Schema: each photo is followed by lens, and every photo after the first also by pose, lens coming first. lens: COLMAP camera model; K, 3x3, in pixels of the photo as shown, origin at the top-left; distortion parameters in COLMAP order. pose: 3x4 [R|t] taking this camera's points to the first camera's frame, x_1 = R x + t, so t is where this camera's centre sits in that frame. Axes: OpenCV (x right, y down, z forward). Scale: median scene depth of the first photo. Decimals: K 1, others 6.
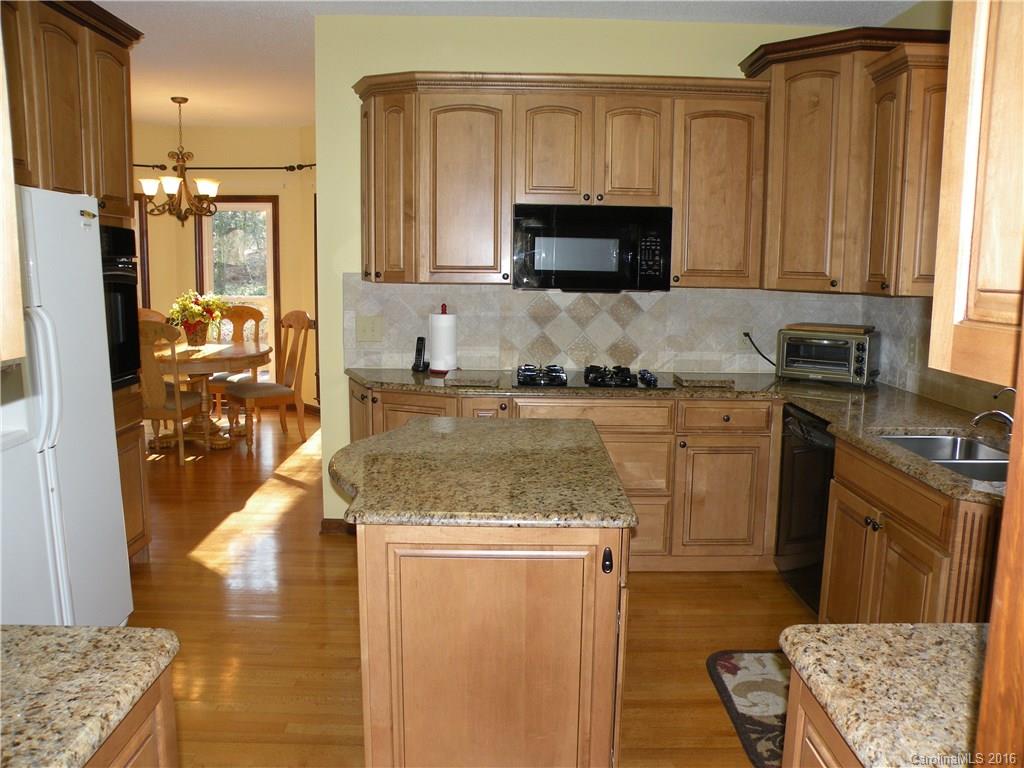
lens RADIAL K [[812.0, 0, 521.7], [0, 812.0, 380.5], [0, 0, 1]] dist [-0.105812, 0.014111]
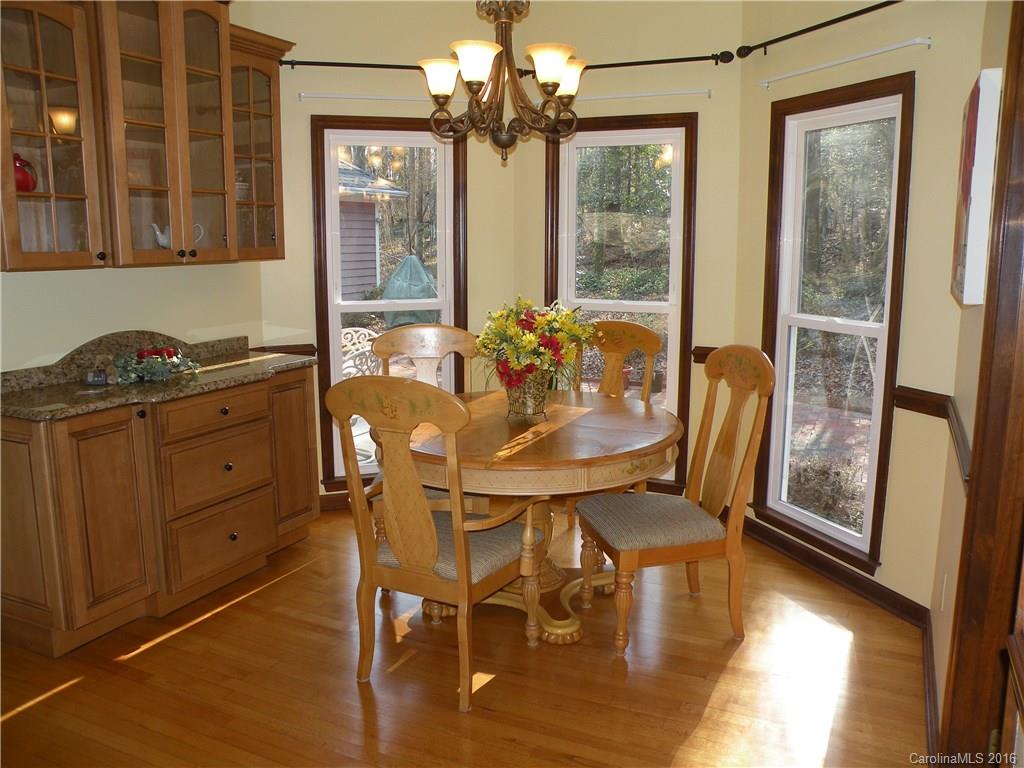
lens RADIAL K [[812.0, 0, 514.8], [0, 812.0, 389.3], [0, 0, 1]] dist [-0.105812, 0.014111]
pose [[0.892820, 0.066757, -0.445440, -0.194843], [-0.051276, 0.997591, 0.046729, -0.079597], [0.447486, -0.018880, 0.894092, 0.555499]]
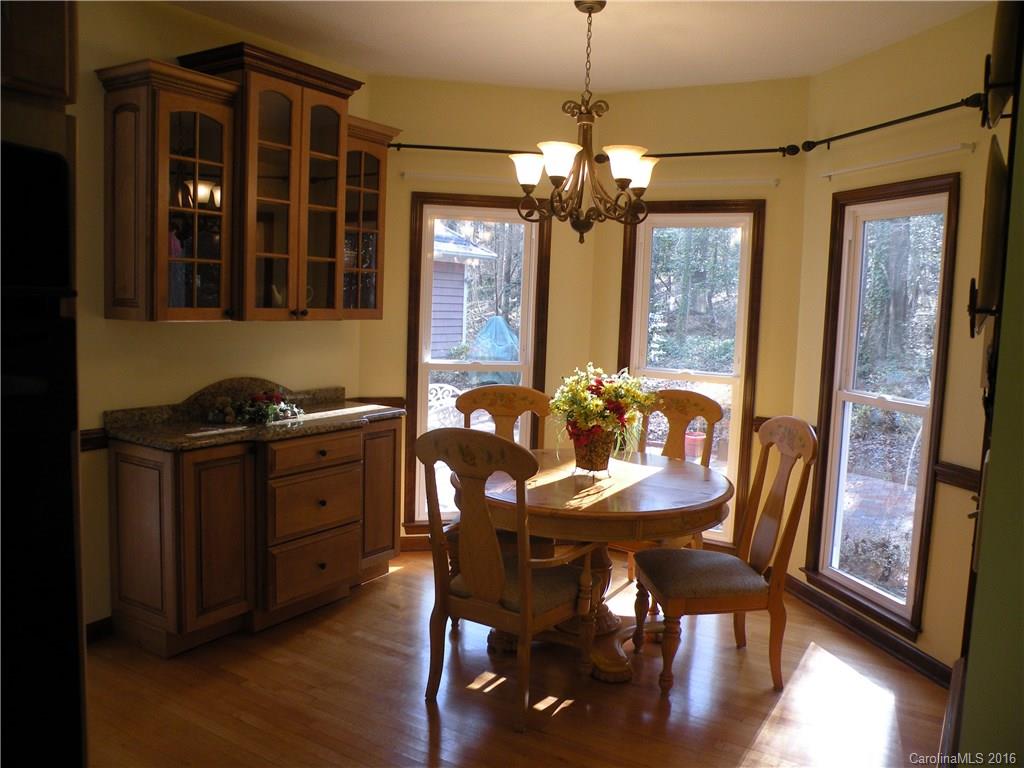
lens RADIAL K [[812.0, 0, 515.2], [0, 812.0, 385.6], [0, 0, 1]] dist [-0.105812, 0.014111]
pose [[0.840962, 0.070742, -0.536450, -0.164565], [-0.099752, 0.994693, -0.025204, -0.079620], [0.531820, 0.074708, 0.843556, 0.512199]]
